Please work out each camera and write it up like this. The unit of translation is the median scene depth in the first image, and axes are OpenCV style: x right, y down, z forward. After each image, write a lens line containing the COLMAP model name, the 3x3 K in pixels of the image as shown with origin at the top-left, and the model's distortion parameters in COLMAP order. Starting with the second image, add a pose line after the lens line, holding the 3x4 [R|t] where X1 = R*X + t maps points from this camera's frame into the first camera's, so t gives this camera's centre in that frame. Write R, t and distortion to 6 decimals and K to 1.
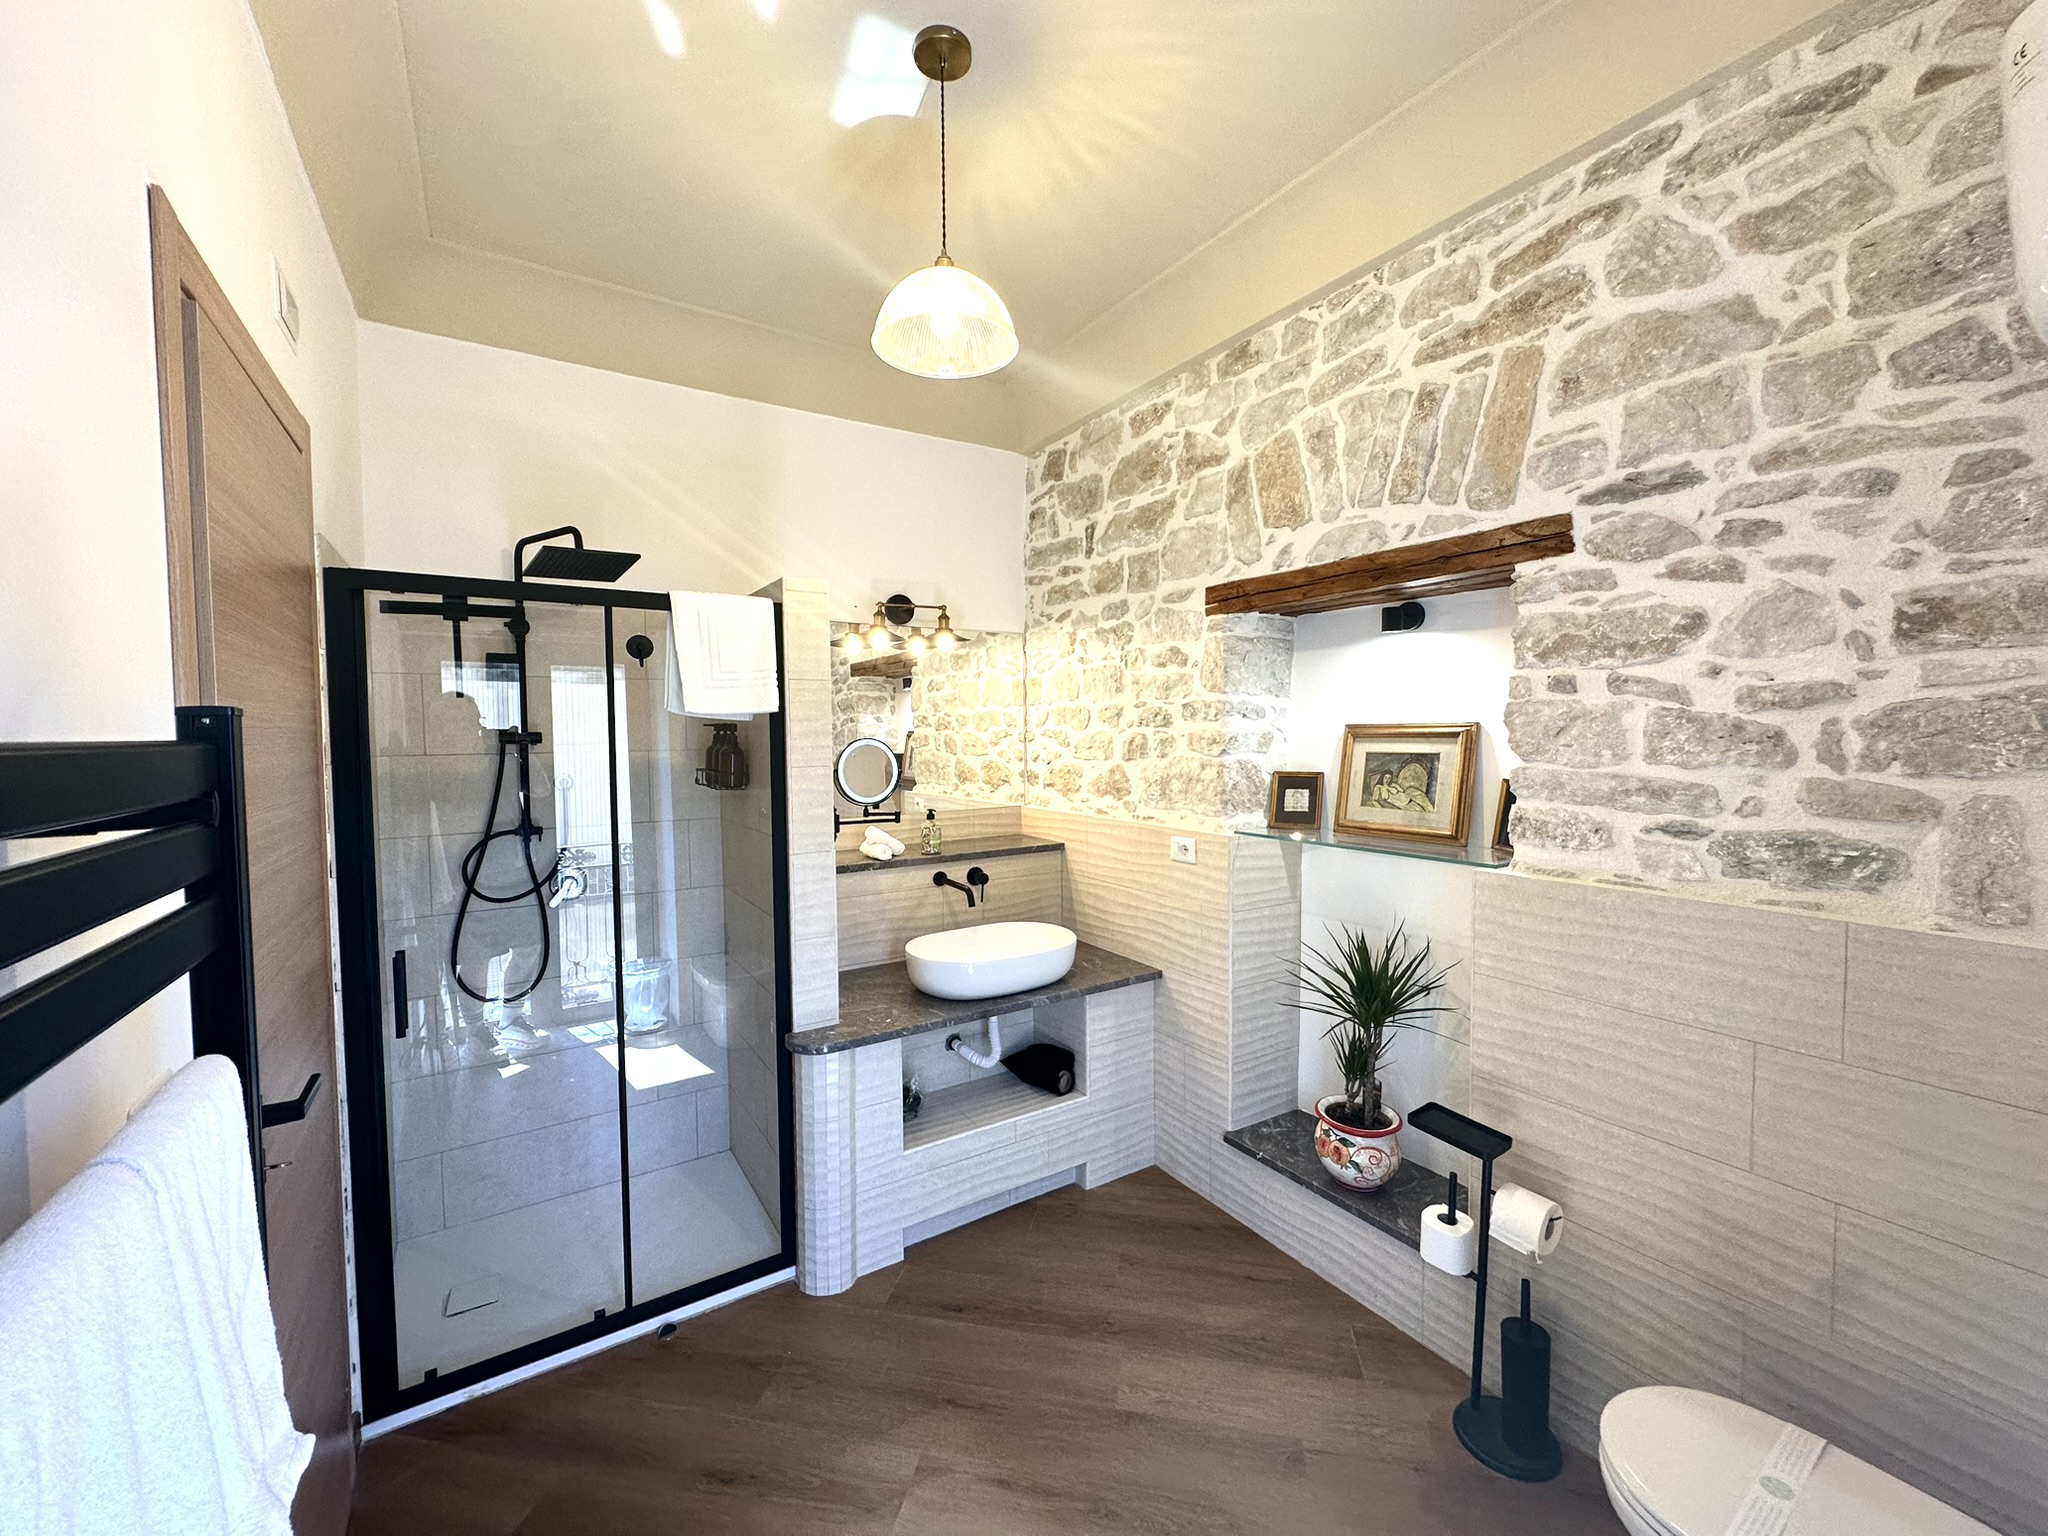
lens RADIAL K [[801.6, 0, 1029.8], [0, 801.6, 767.0], [0, 0, 1]] dist [-0.028454, 0.001724]
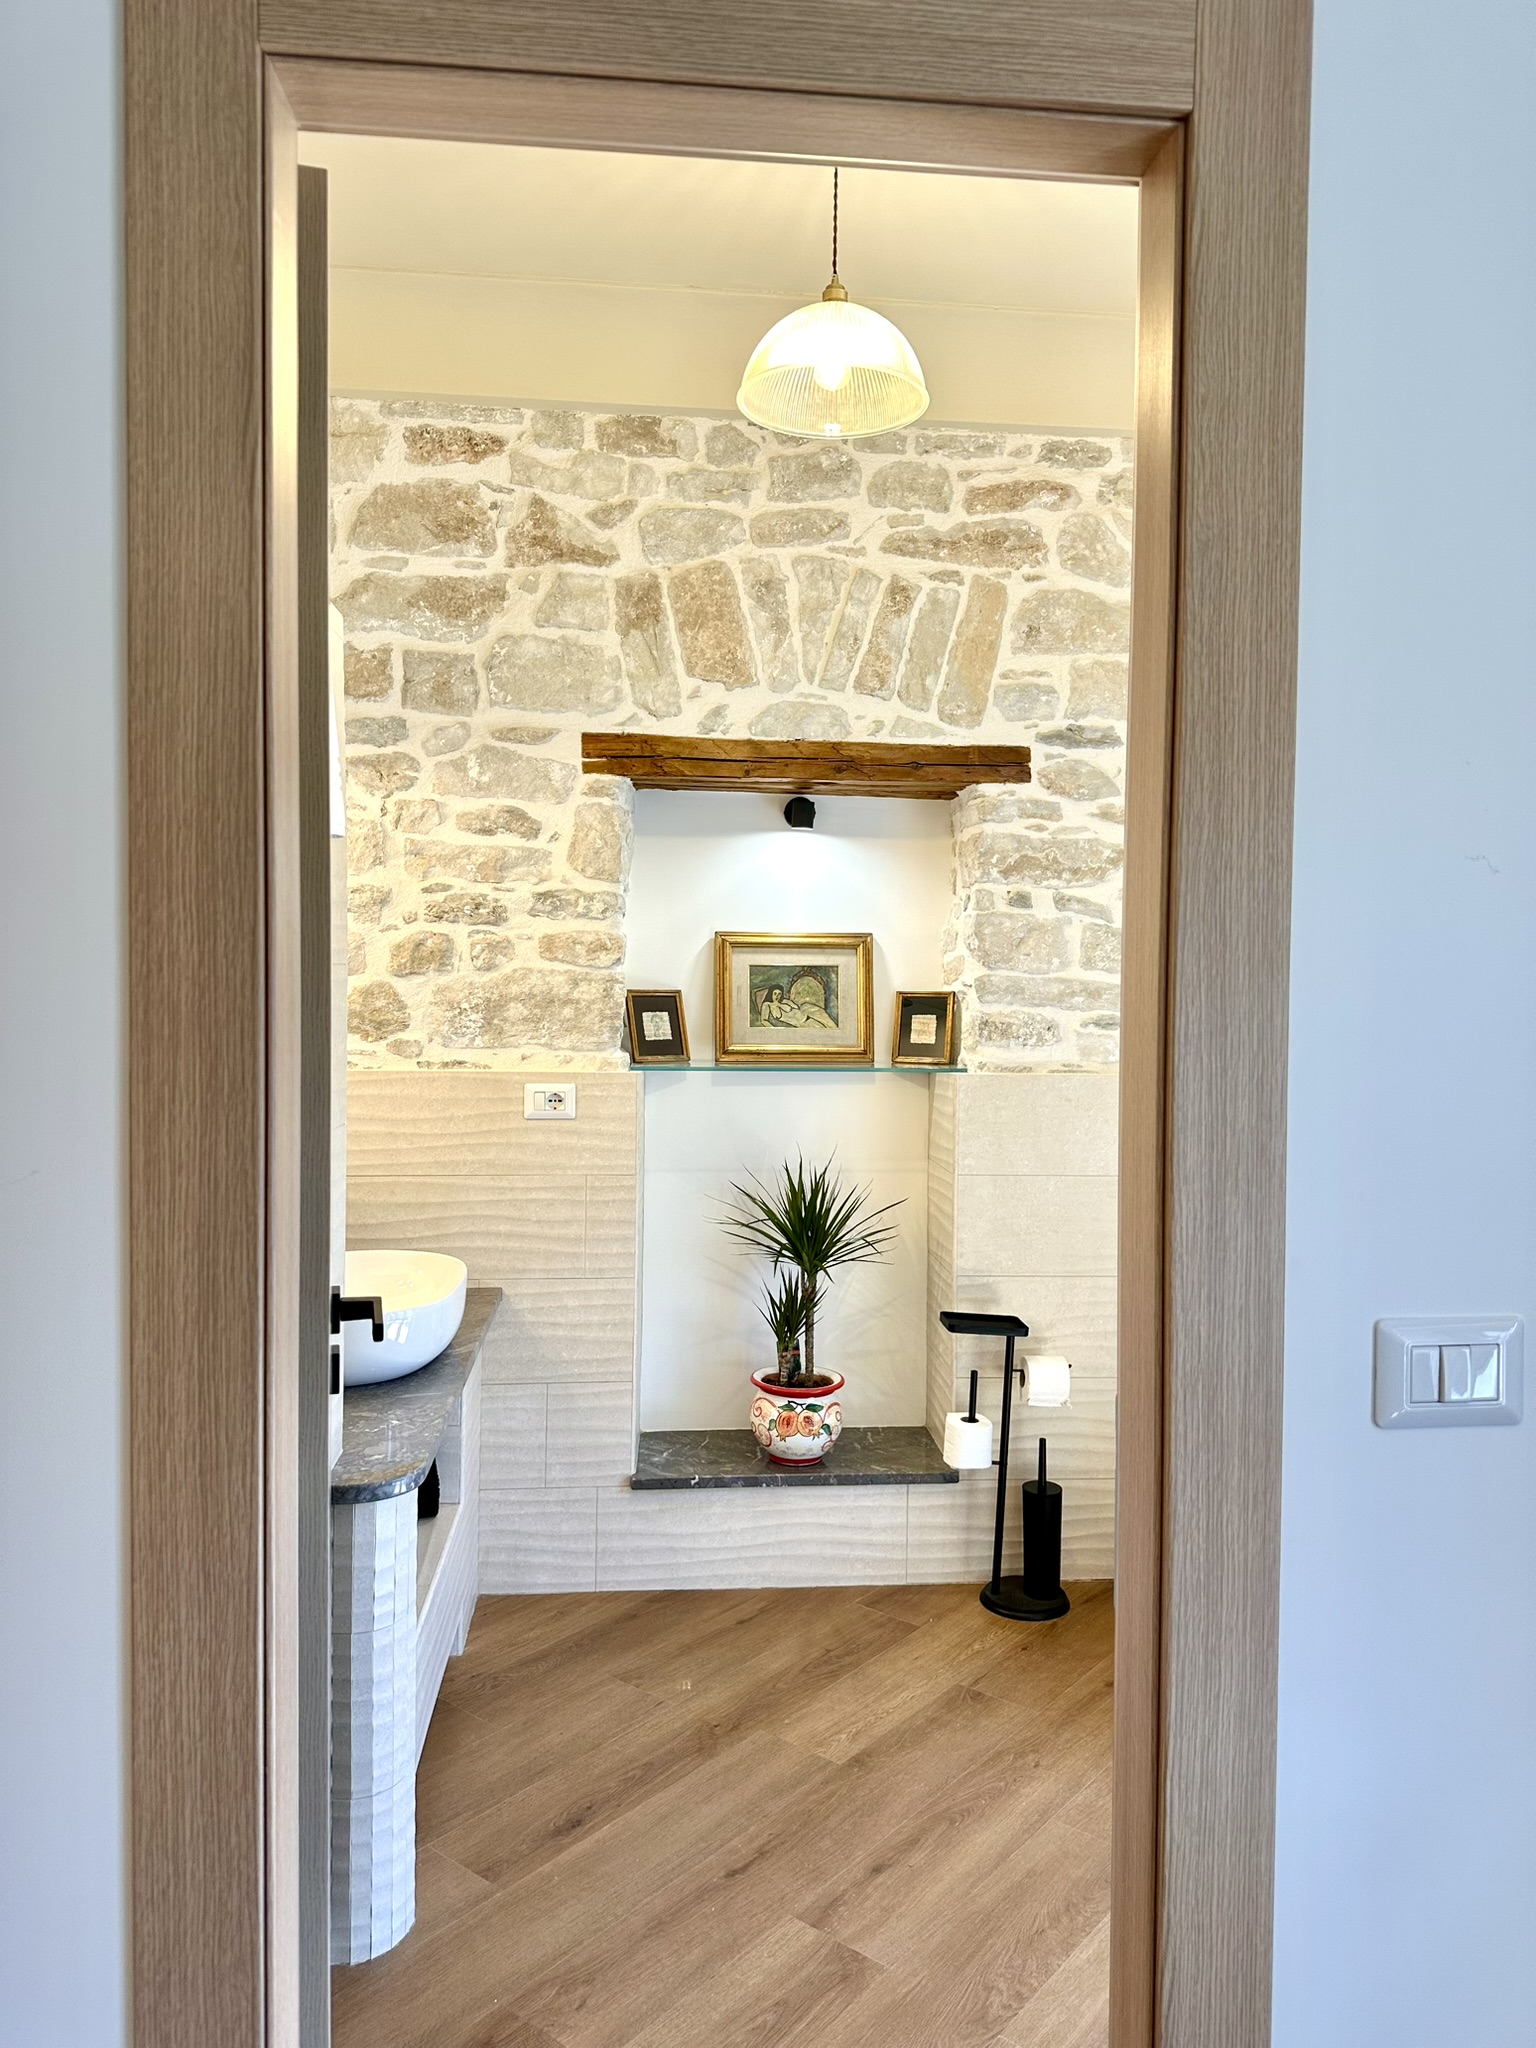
lens RADIAL K [[1439.3, 0, 771.6], [0, 1439.3, 1031.3], [0, 0, 1]] dist [0.038918, -0.038866]
pose [[0.447191, -0.018969, 0.894237, -0.877509], [0.023474, 0.999680, 0.009467, 0.036220], [-0.894130, 0.016758, 0.447493, 0.275450]]
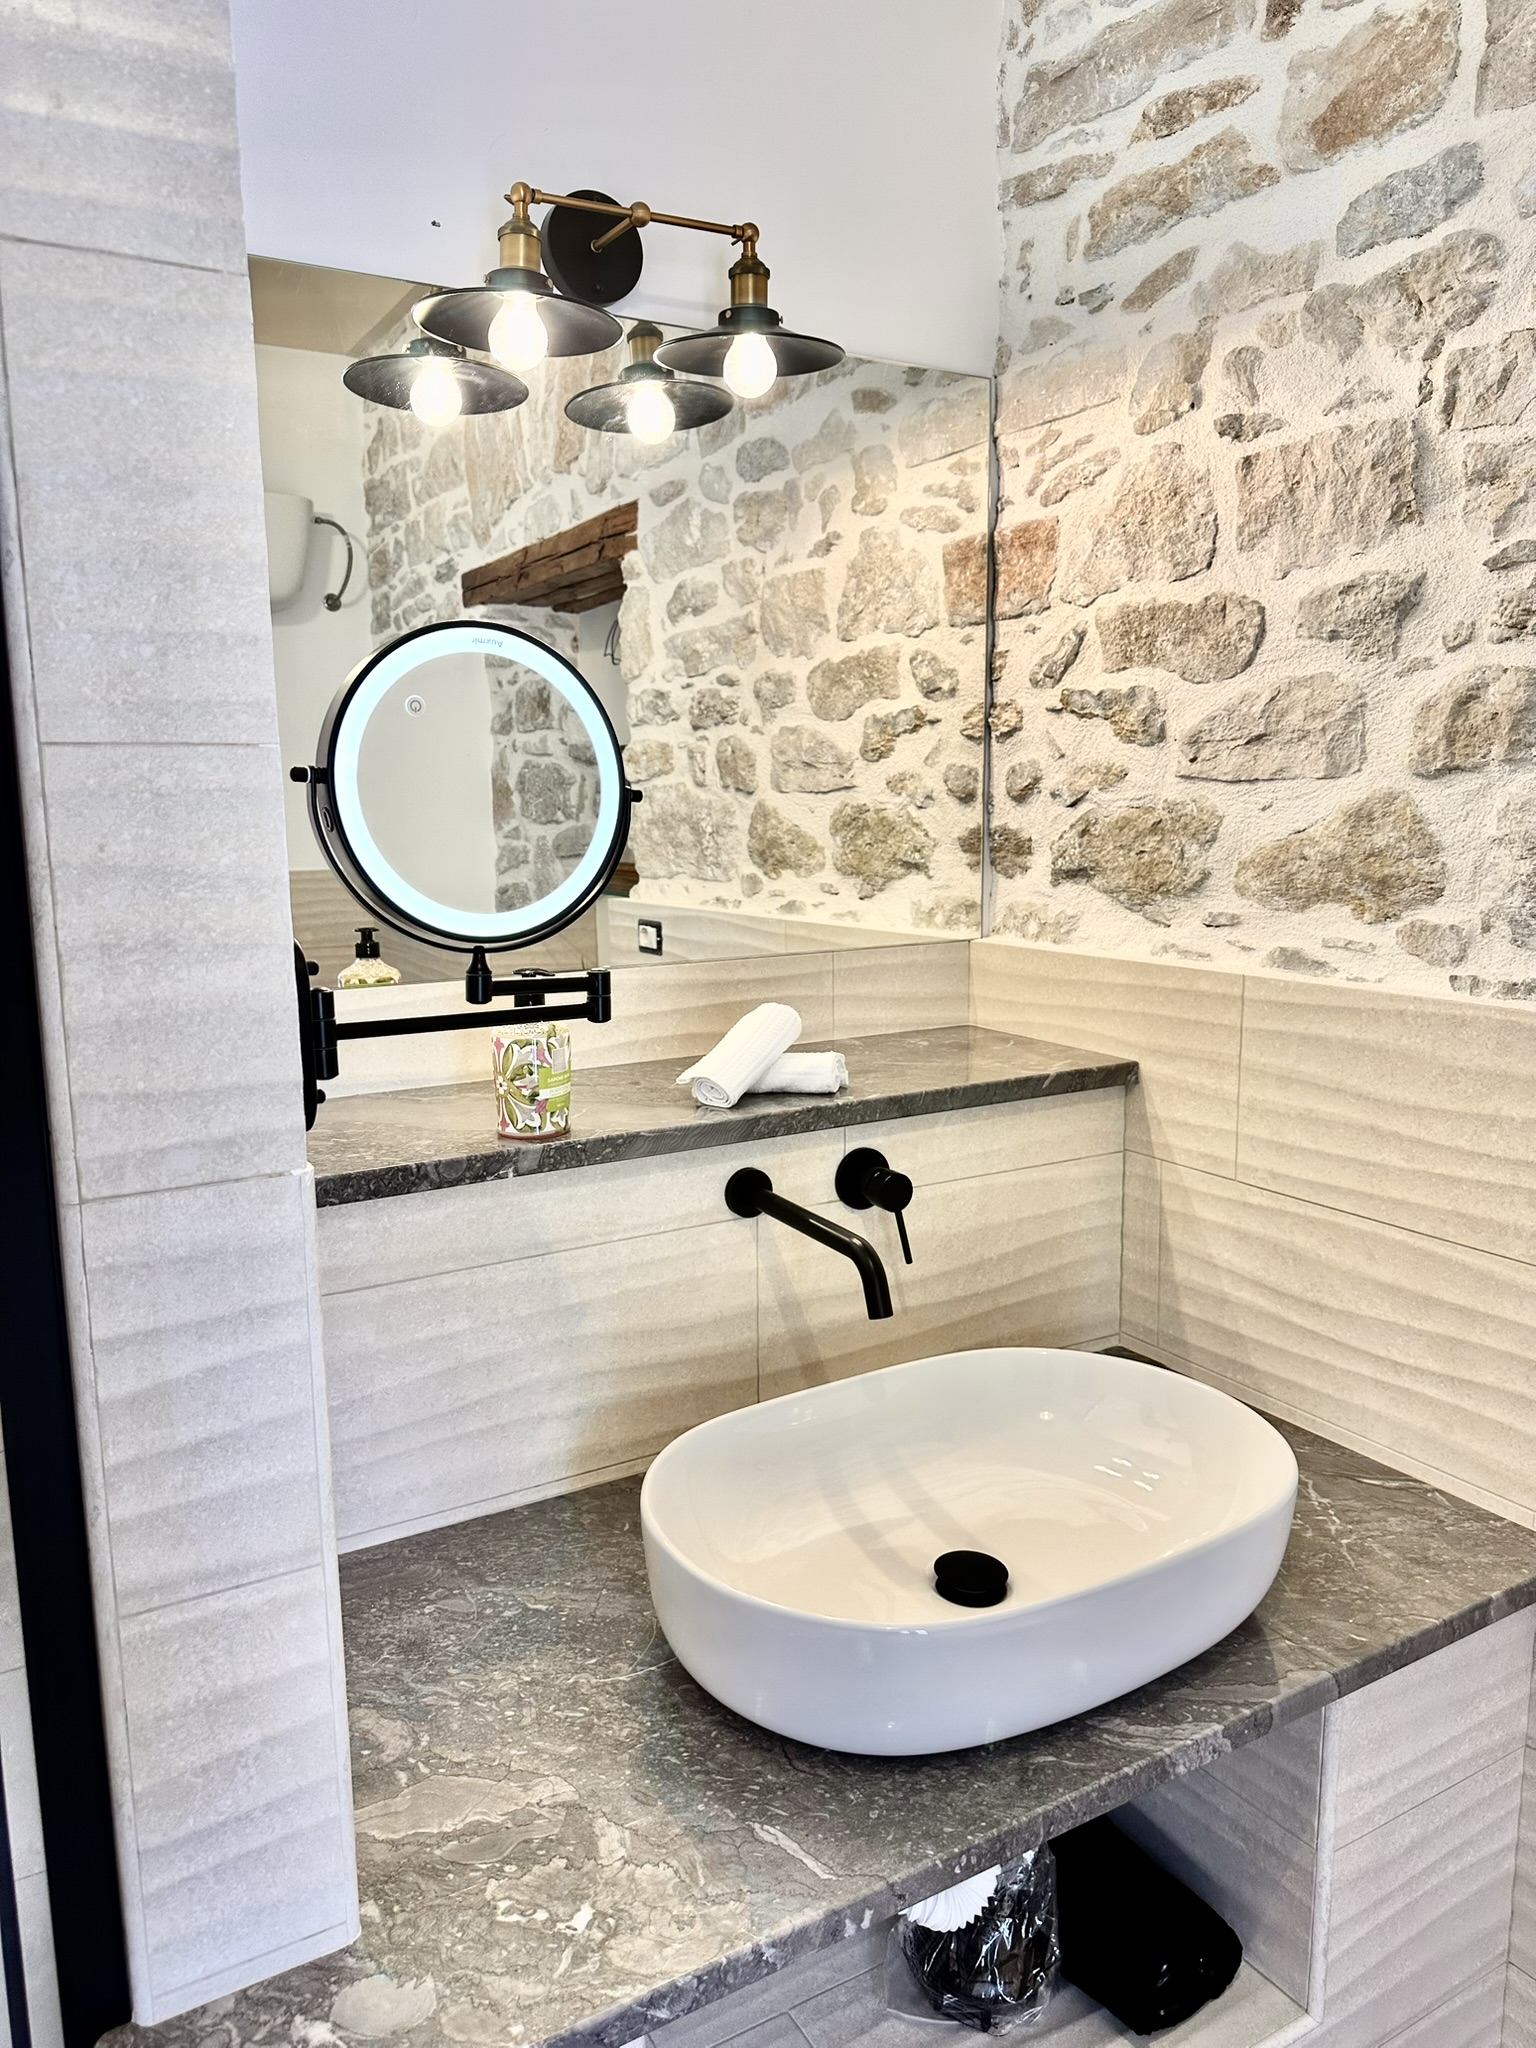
lens RADIAL K [[1439.3, 0, 770.5], [0, 1439.3, 1016.9], [0, 0, 1]] dist [0.038918, -0.038866]
pose [[0.999510, 0.003226, -0.031146, -0.102742], [0.000123, 0.994267, 0.106923, 0.023855], [0.031313, -0.106875, 0.993779, 0.570941]]
